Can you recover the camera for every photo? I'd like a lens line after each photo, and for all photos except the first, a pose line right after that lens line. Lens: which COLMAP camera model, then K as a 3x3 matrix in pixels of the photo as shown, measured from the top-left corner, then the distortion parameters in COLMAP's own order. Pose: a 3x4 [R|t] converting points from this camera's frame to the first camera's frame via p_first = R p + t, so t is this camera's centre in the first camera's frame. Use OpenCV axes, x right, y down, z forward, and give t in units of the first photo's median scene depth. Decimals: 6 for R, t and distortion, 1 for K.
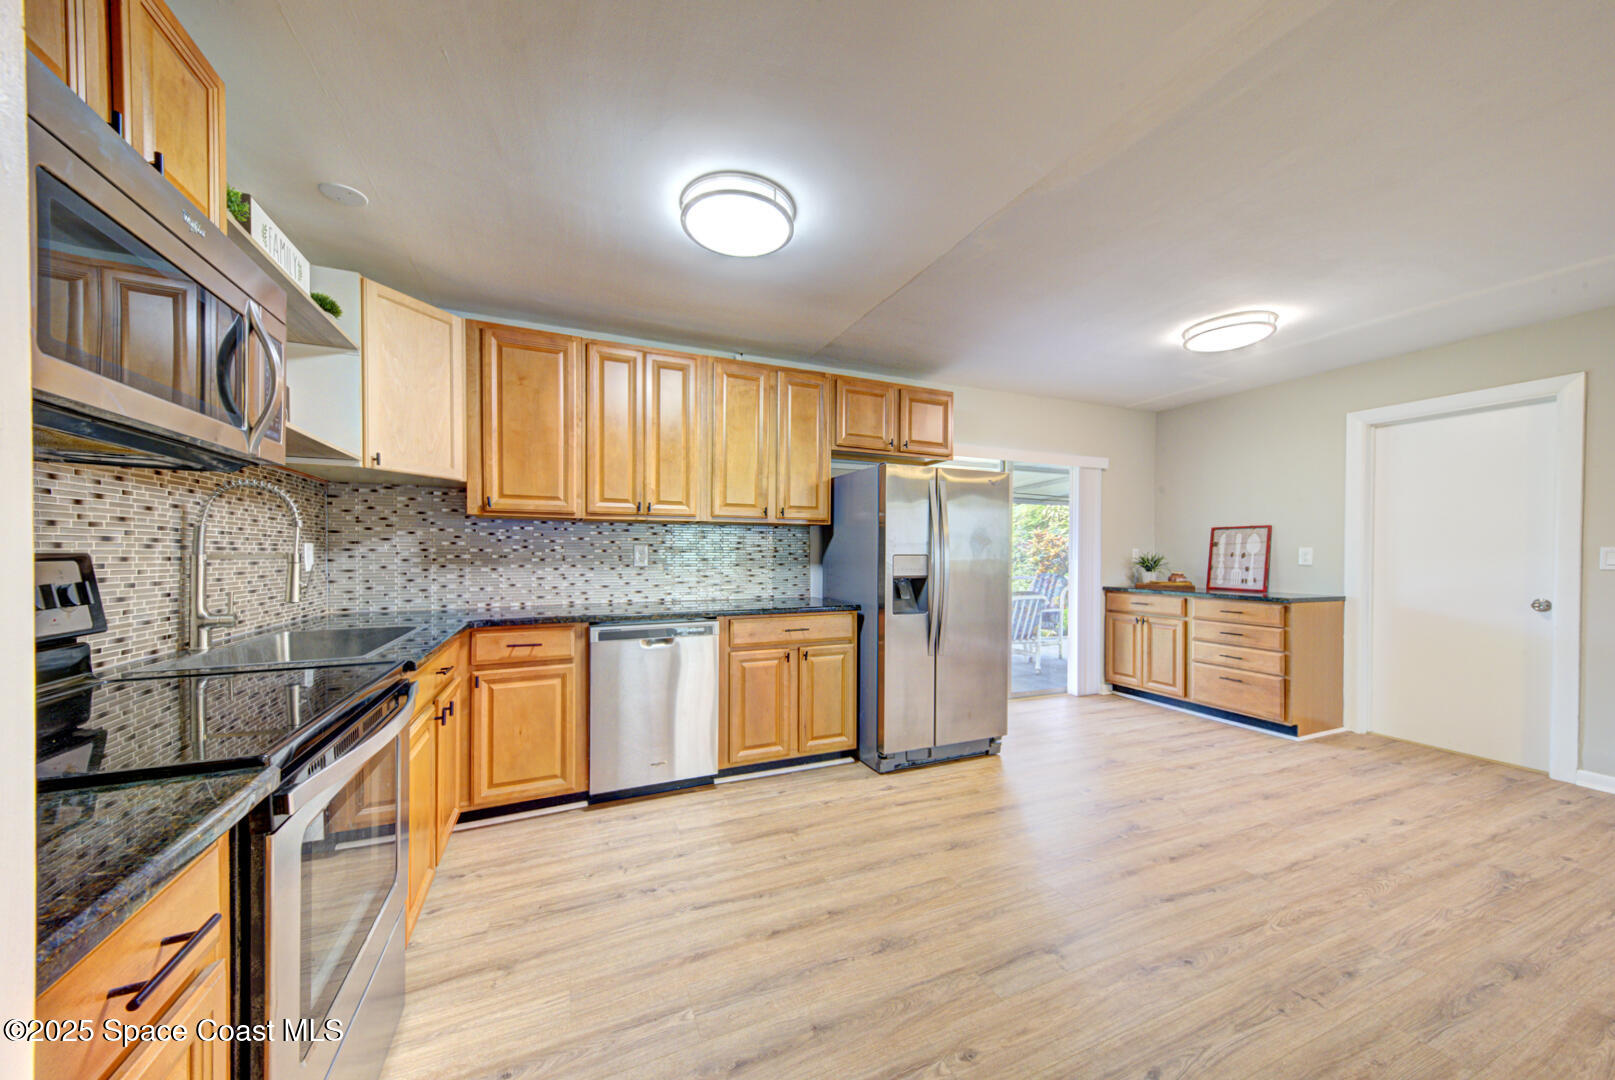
lens RADIAL K [[563.3, 0, 802.1], [0, 563.3, 554.1], [0, 0, 1]] dist [0.026426, -0.005328]
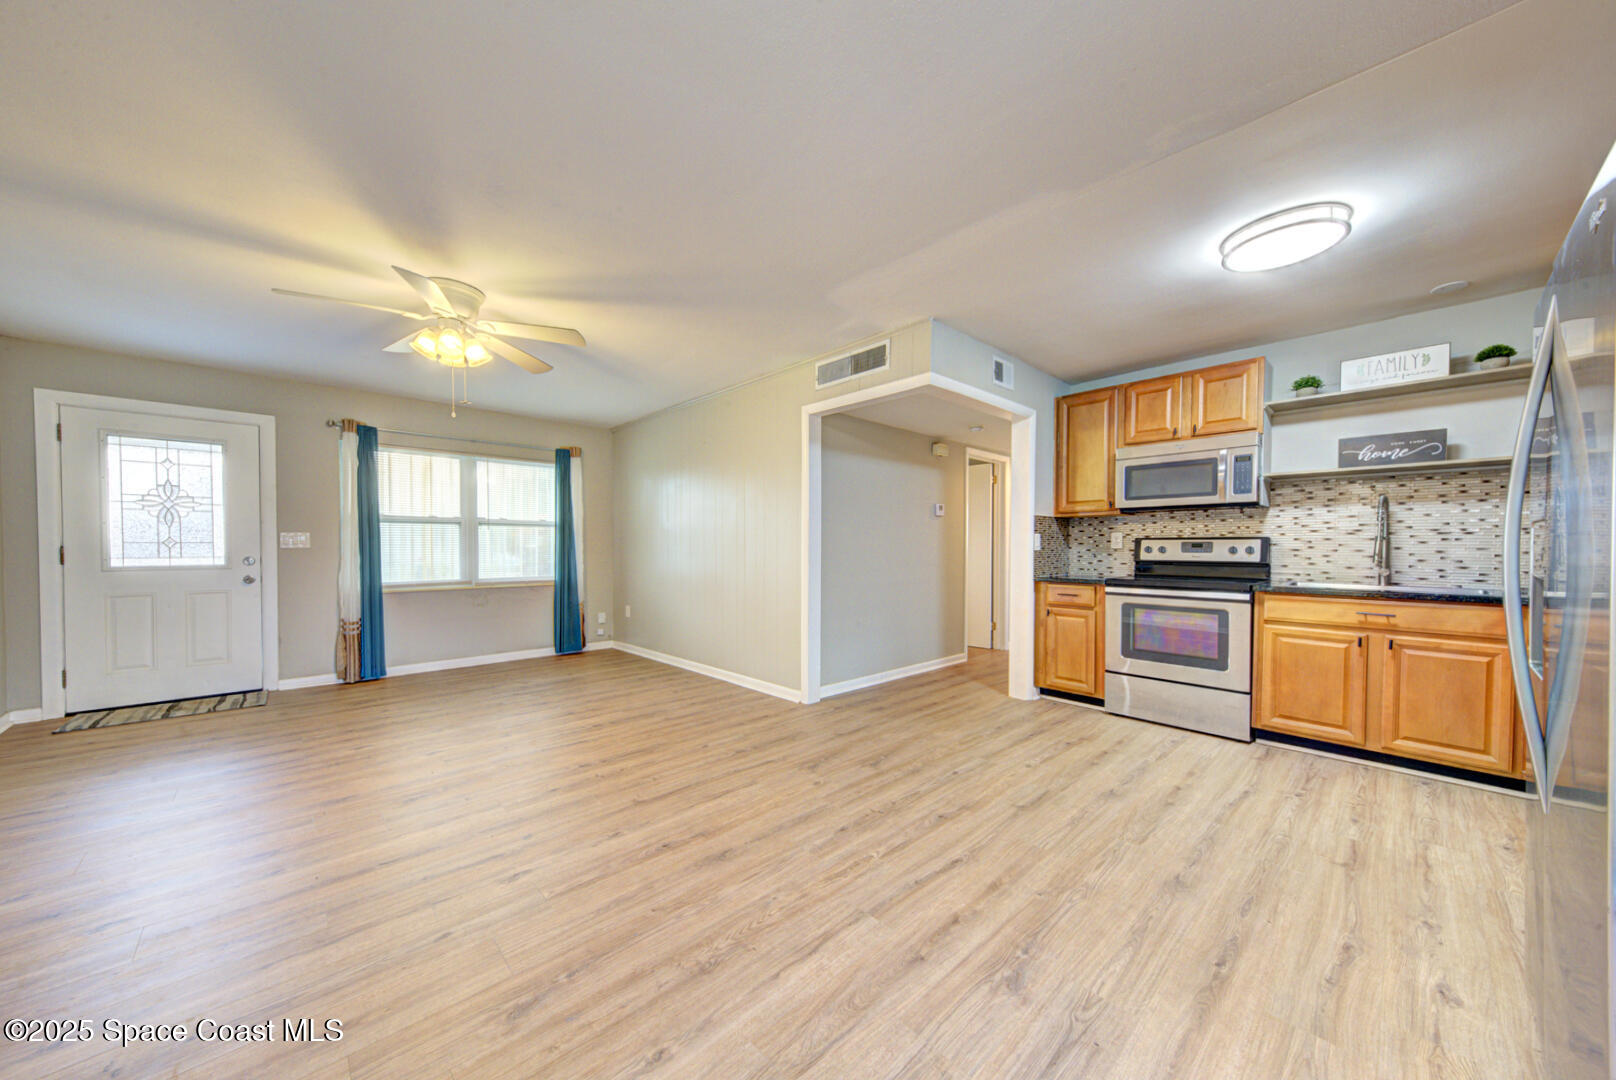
lens RADIAL K [[555.7, 0, 805.2], [0, 555.7, 556.0], [0, 0, 1]] dist [0.031433, -0.007340]
pose [[-0.940934, 0.001625, -0.338585, 0.778356], [-0.006267, 0.999734, 0.022216, 0.018969], [0.338531, 0.023026, -0.940673, 1.162875]]
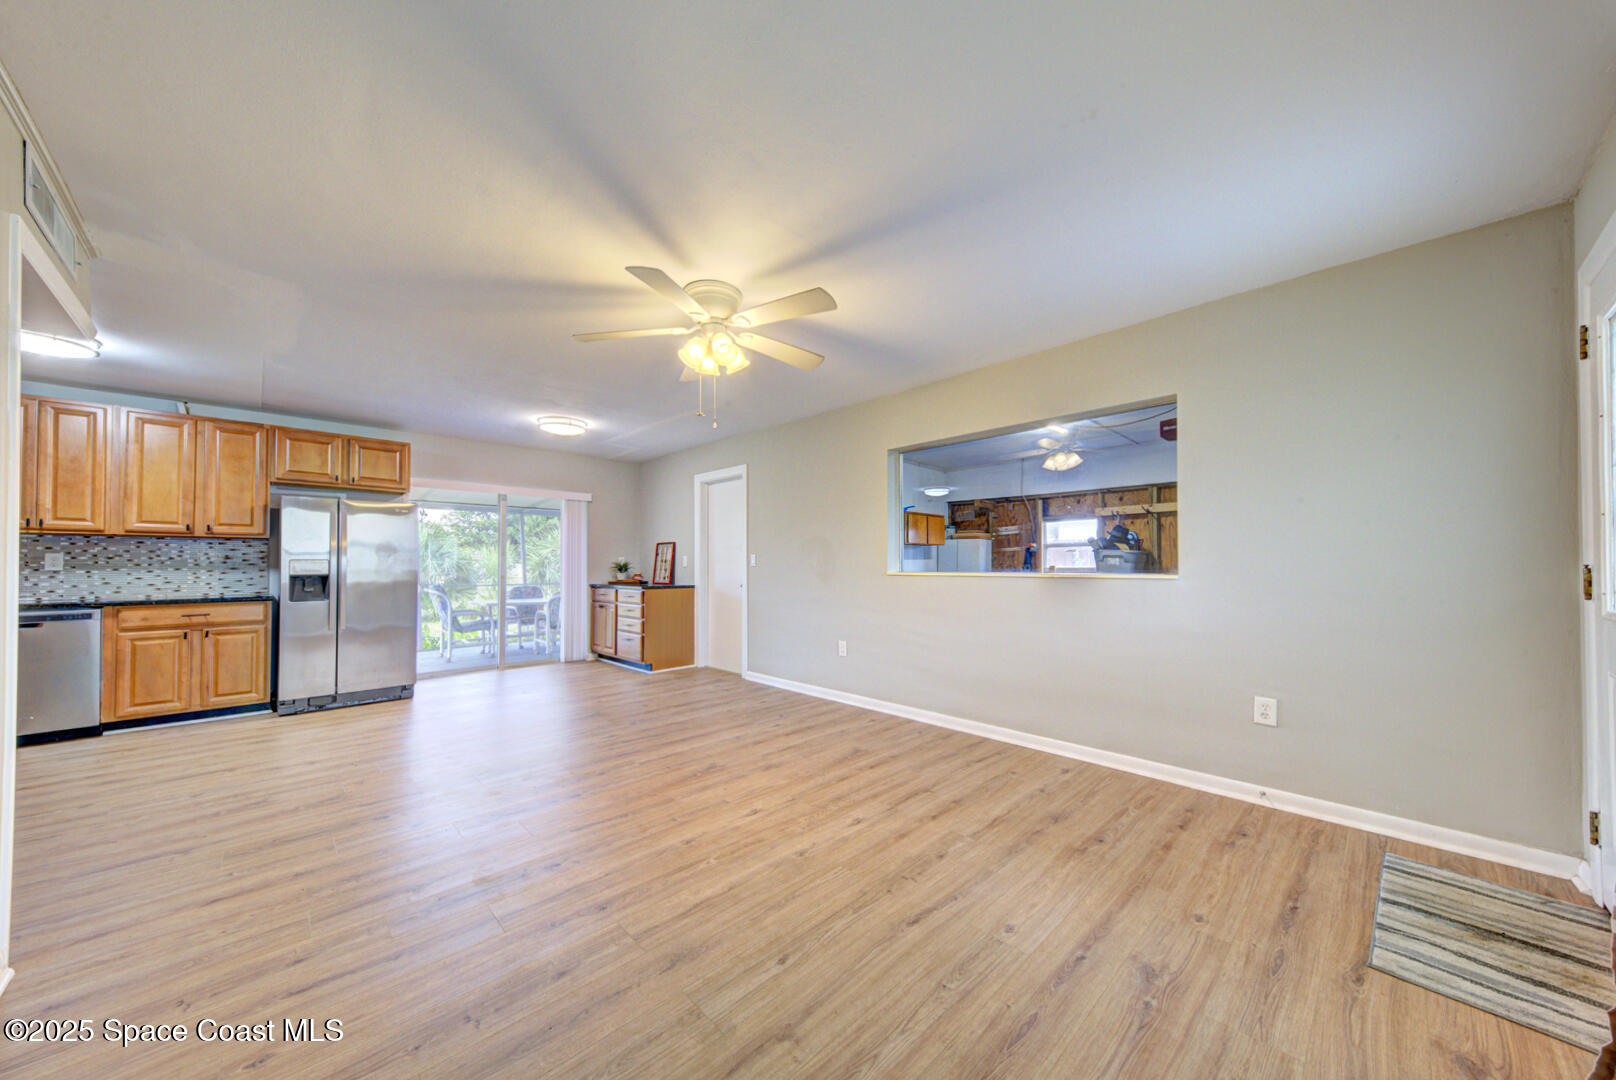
lens RADIAL K [[555.7, 0, 805.2], [0, 555.7, 556.0], [0, 0, 1]] dist [0.031433, -0.007340]
pose [[0.937215, -0.001023, 0.348750, 0.839570], [0.008614, 0.999759, -0.020215, 0.030582], [-0.348646, 0.021950, 0.936998, -0.760026]]
